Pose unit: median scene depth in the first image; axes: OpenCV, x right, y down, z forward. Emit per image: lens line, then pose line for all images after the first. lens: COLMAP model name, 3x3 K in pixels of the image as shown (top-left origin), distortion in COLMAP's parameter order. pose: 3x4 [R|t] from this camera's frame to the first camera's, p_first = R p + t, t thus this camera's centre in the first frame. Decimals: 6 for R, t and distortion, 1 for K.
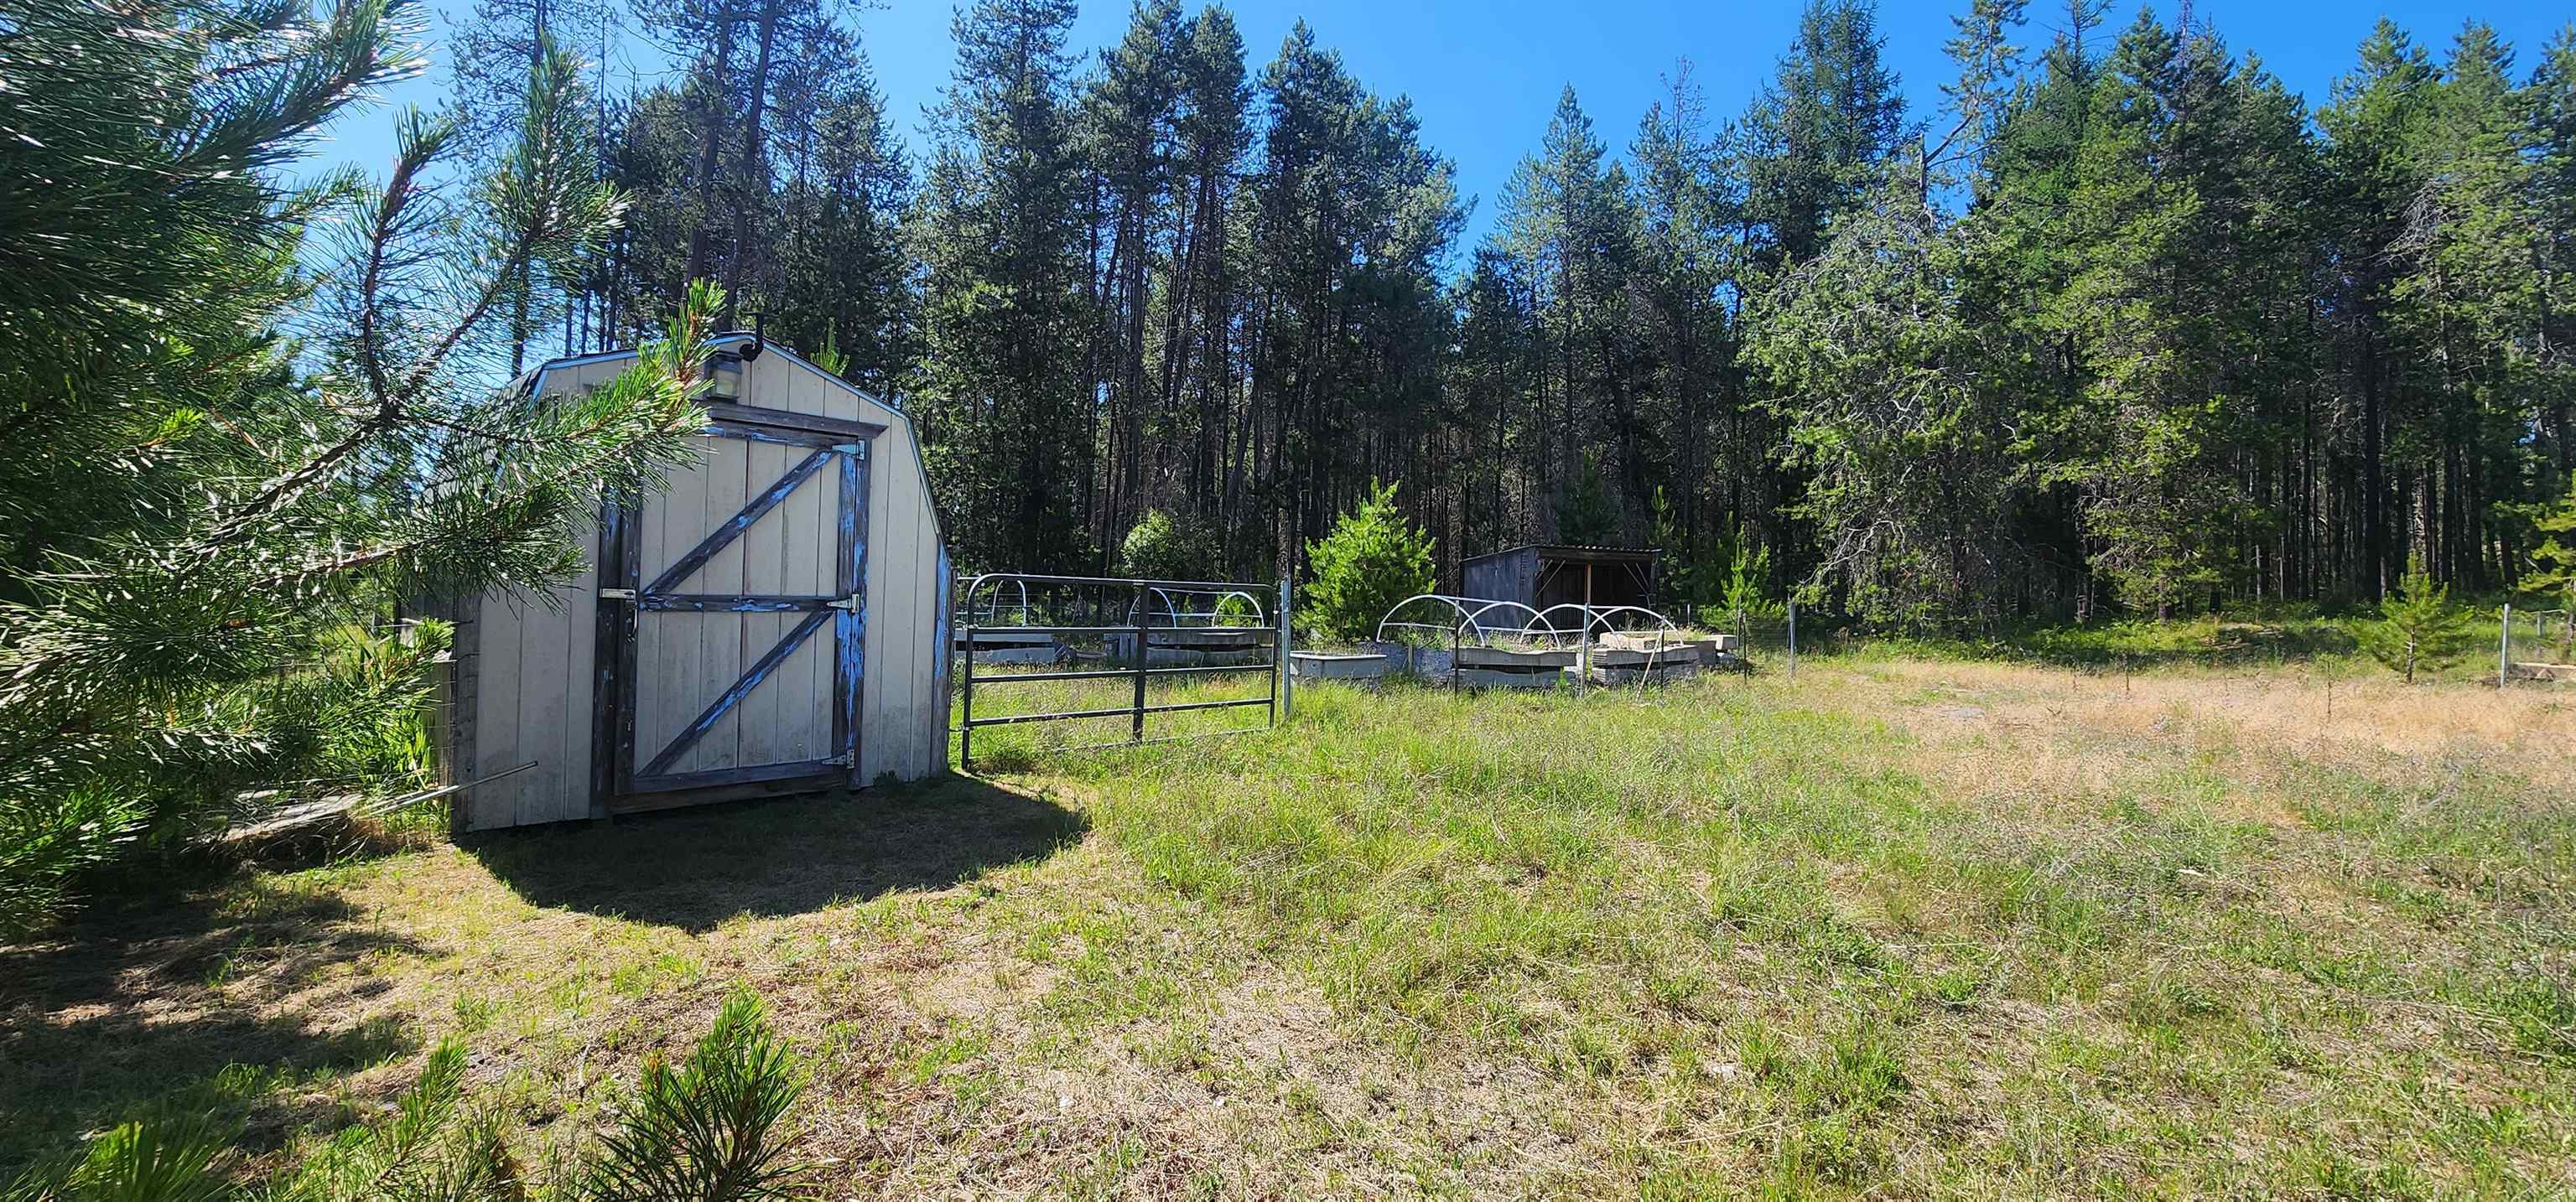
lens RADIAL K [[1057.4, 0, 1285.4], [0, 1057.4, 591.2], [0, 0, 1]] dist [-0.001252, 0.000447]
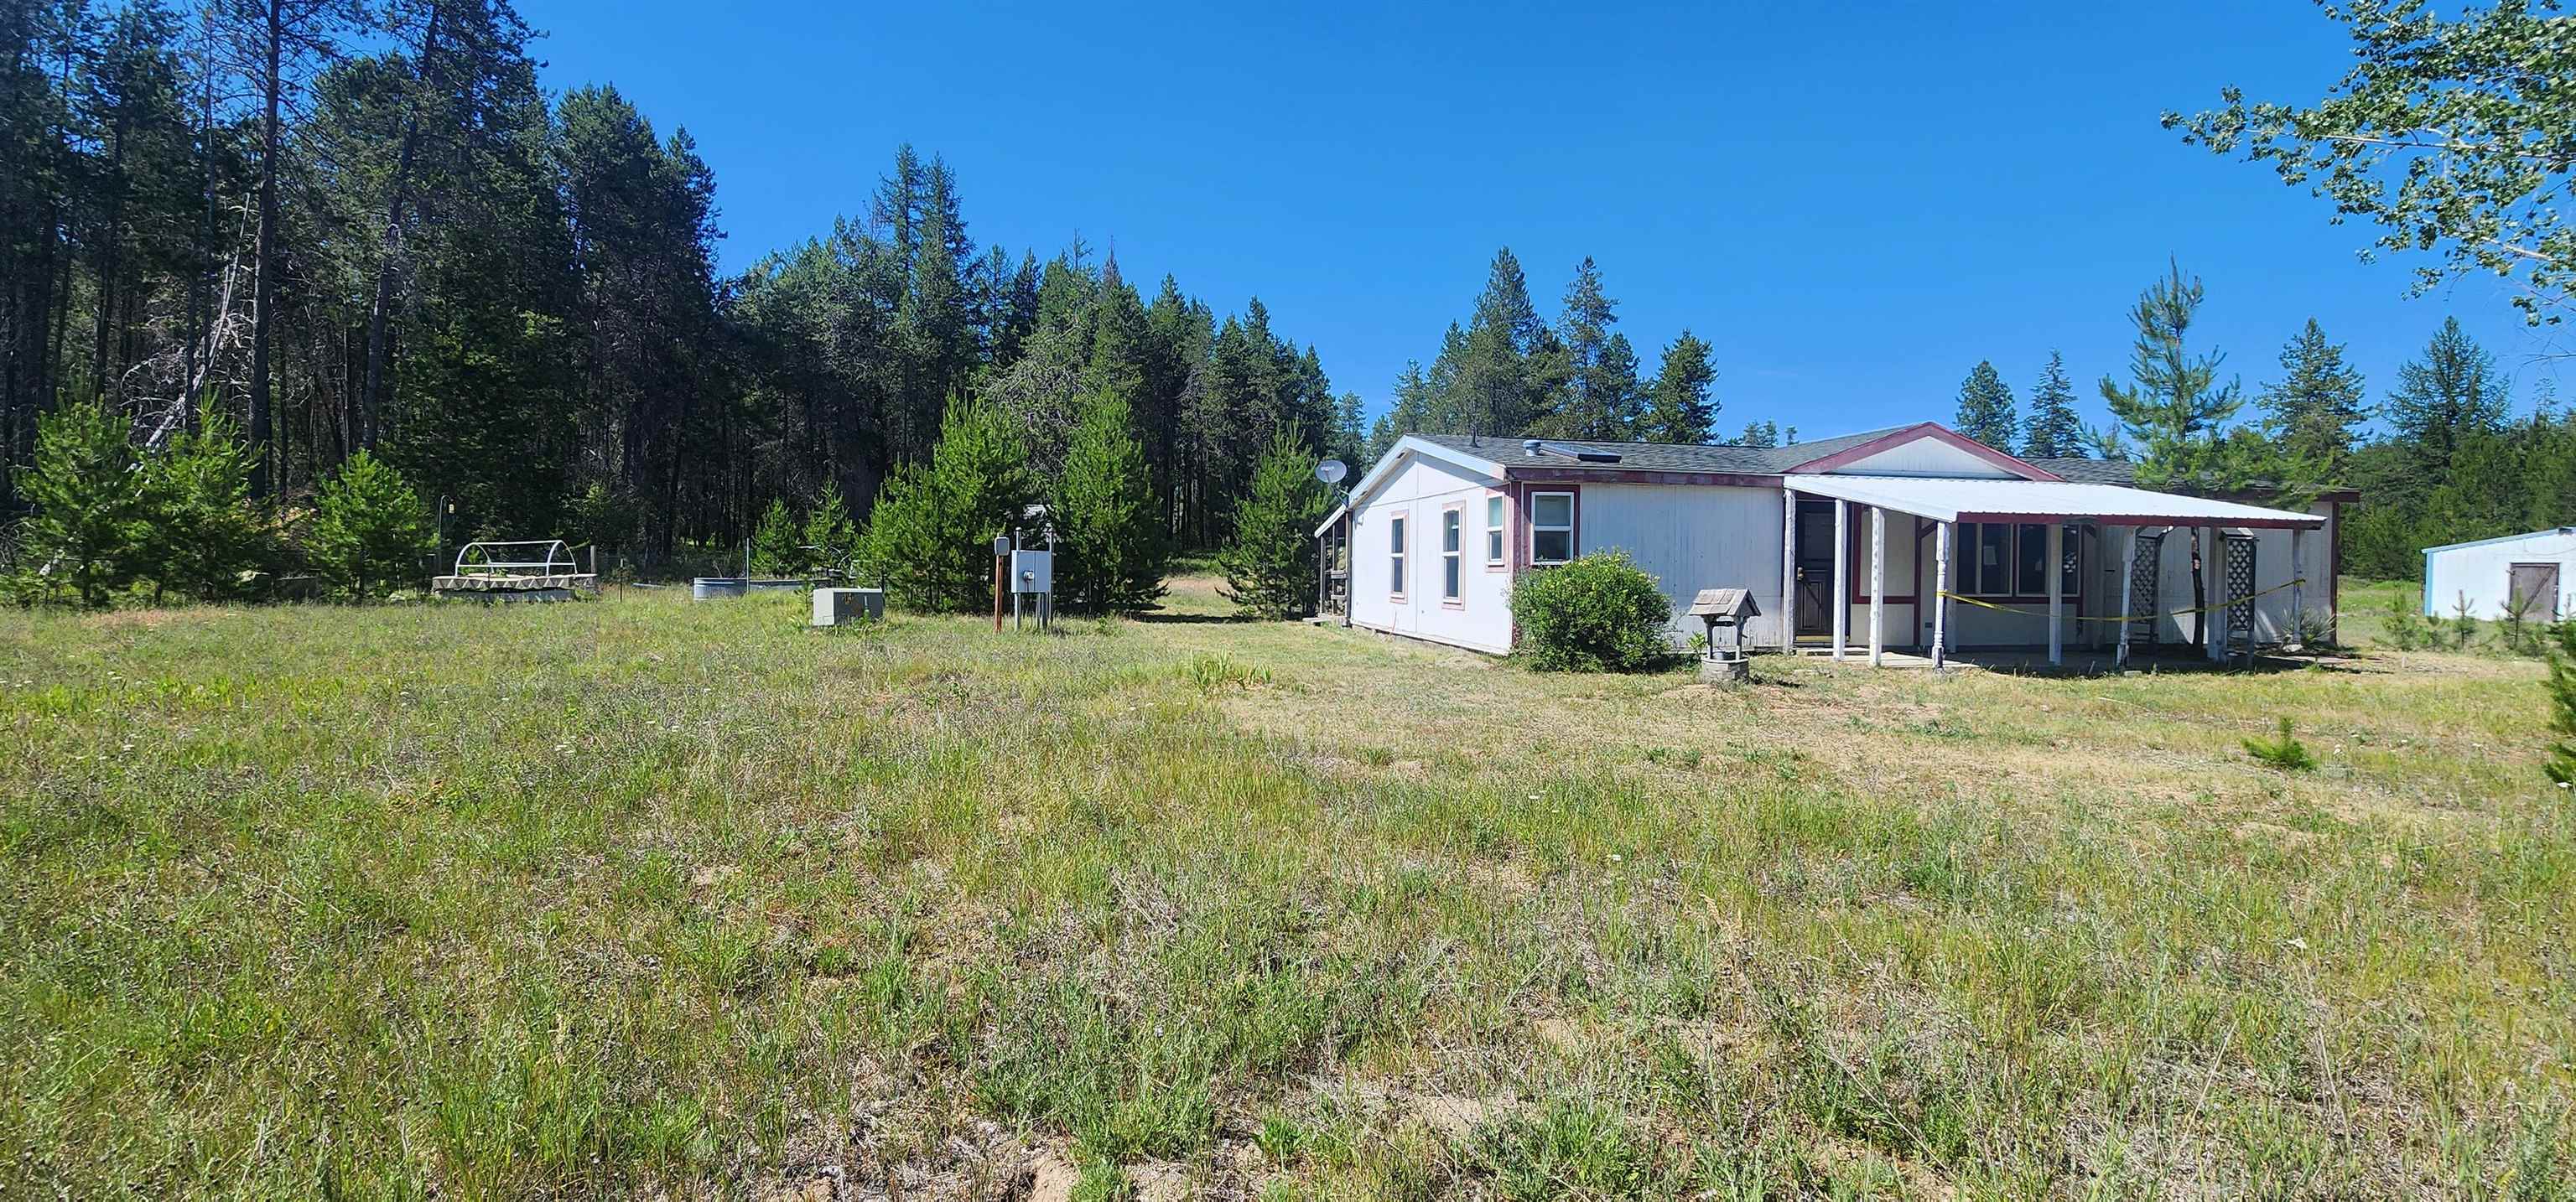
lens RADIAL K [[1057.4, 0, 1297.7], [0, 1057.4, 600.0], [0, 0, 1]] dist [-0.001252, 0.000447]
pose [[0.532557, -0.039836, 0.845456, -0.953208], [-0.018045, 0.998130, 0.058396, -0.026114], [-0.846202, -0.046356, 0.530842, -0.554615]]
